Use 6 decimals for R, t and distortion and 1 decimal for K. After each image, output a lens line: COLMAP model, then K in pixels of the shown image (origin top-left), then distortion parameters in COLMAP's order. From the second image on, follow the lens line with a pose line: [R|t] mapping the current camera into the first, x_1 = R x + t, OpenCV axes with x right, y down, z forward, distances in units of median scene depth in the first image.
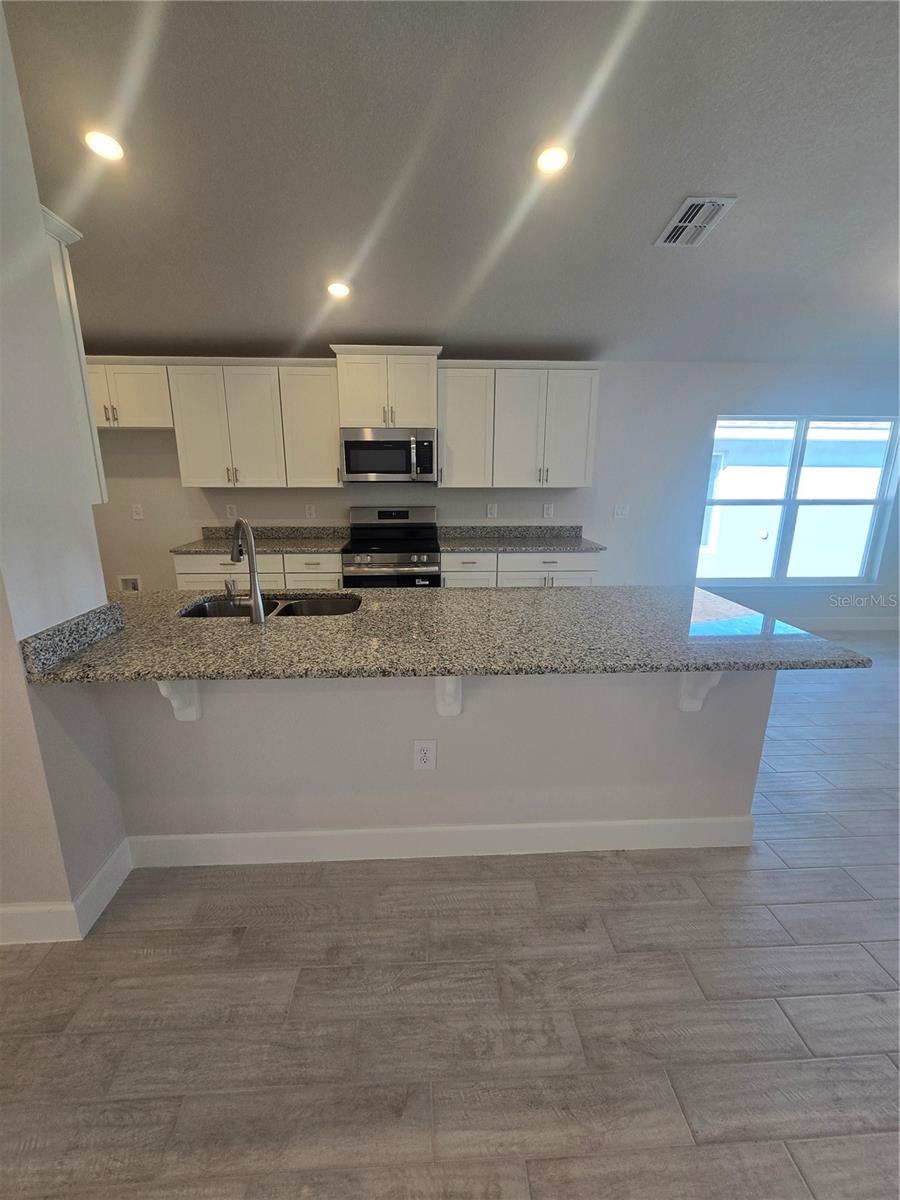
lens RADIAL K [[497.7, 0, 444.2], [0, 497.7, 598.6], [0, 0, 1]] dist [-0.001622, 0.000833]
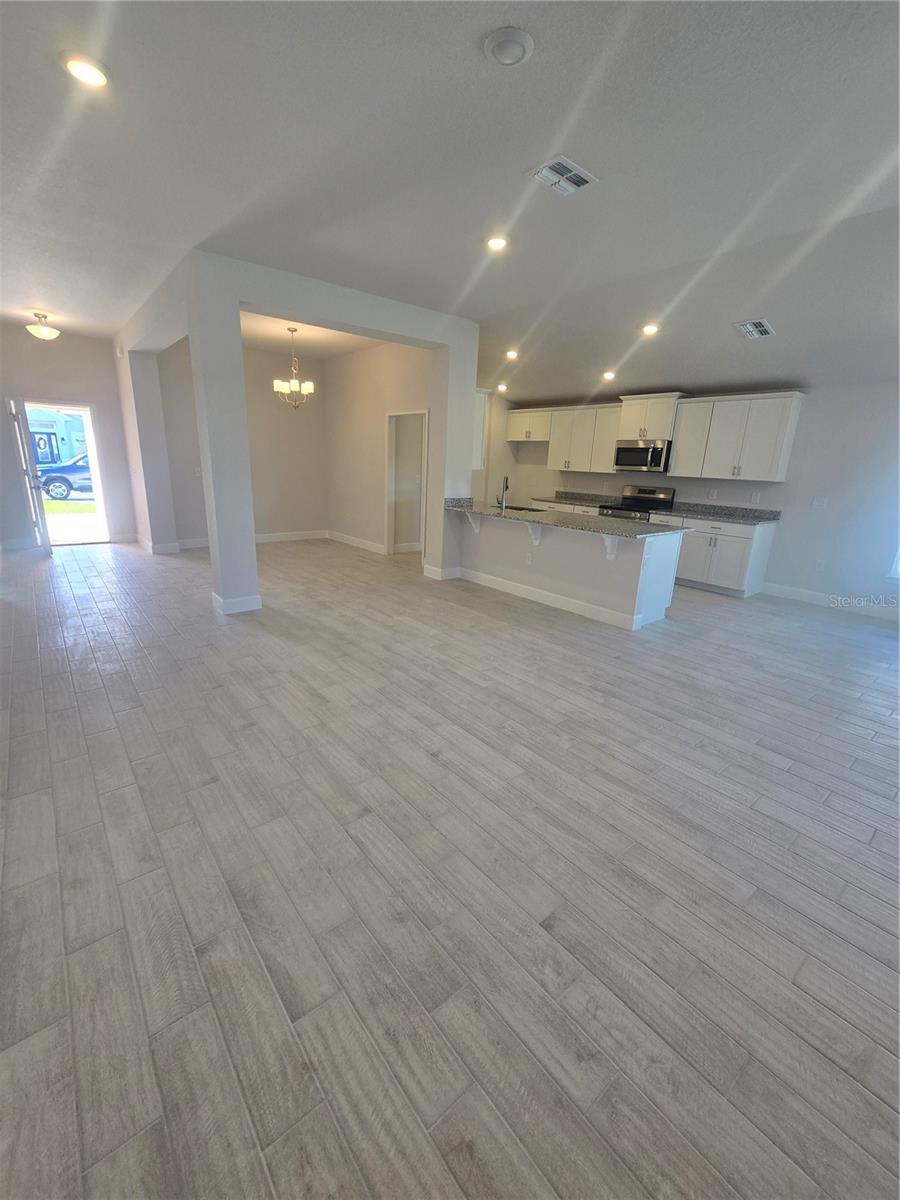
lens RADIAL K [[497.7, 0, 438.5], [0, 497.7, 604.2], [0, 0, 1]] dist [-0.001622, 0.000833]
pose [[0.581710, 0.246846, -0.775036, 0.968014], [-0.232462, 0.963550, 0.132411, 0.149517], [0.779471, 0.103141, 0.617889, -0.584550]]
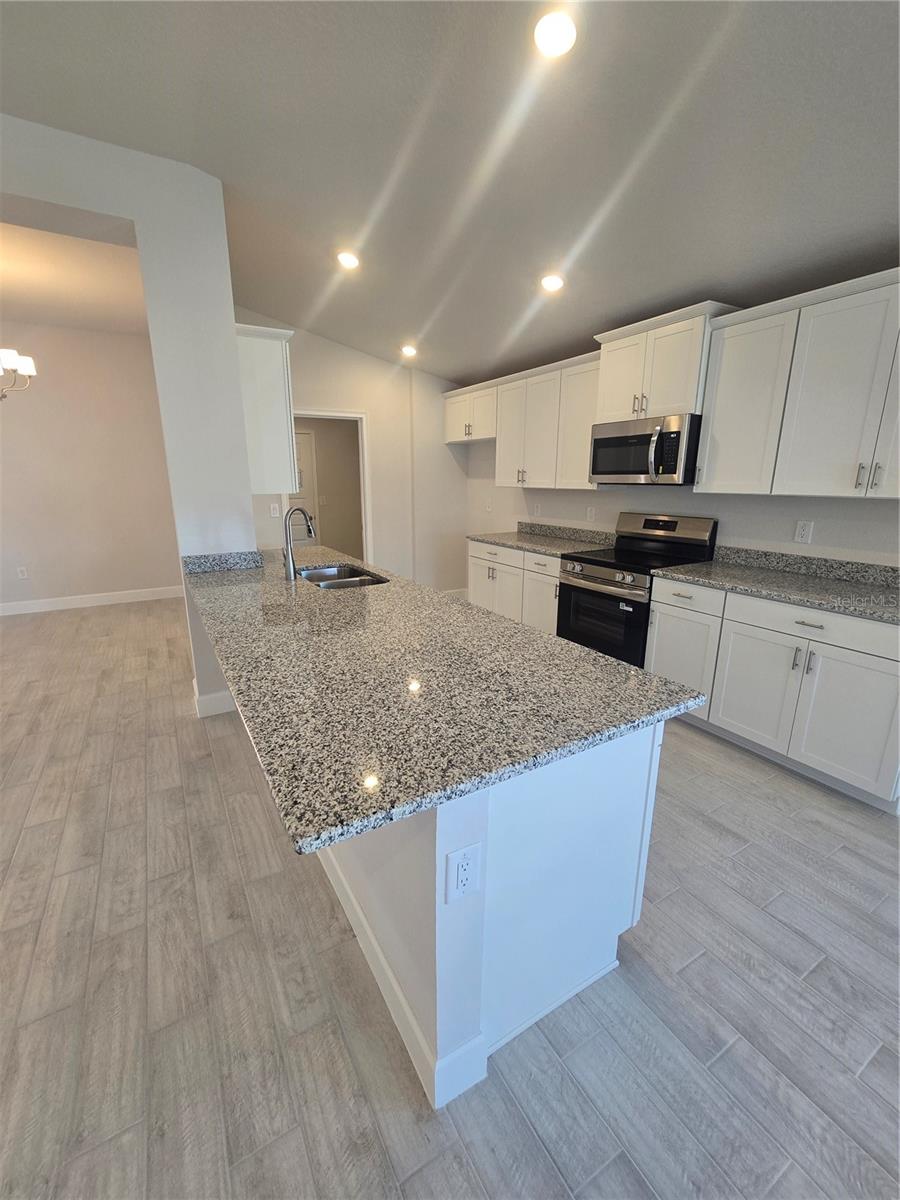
lens RADIAL K [[497.7, 0, 440.5], [0, 497.7, 602.3], [0, 0, 1]] dist [-0.001622, 0.000833]
pose [[0.448188, 0.216756, -0.867262, 0.525686], [-0.215792, 0.967701, 0.130341, -0.082048], [0.867503, 0.128731, 0.480486, 0.344519]]
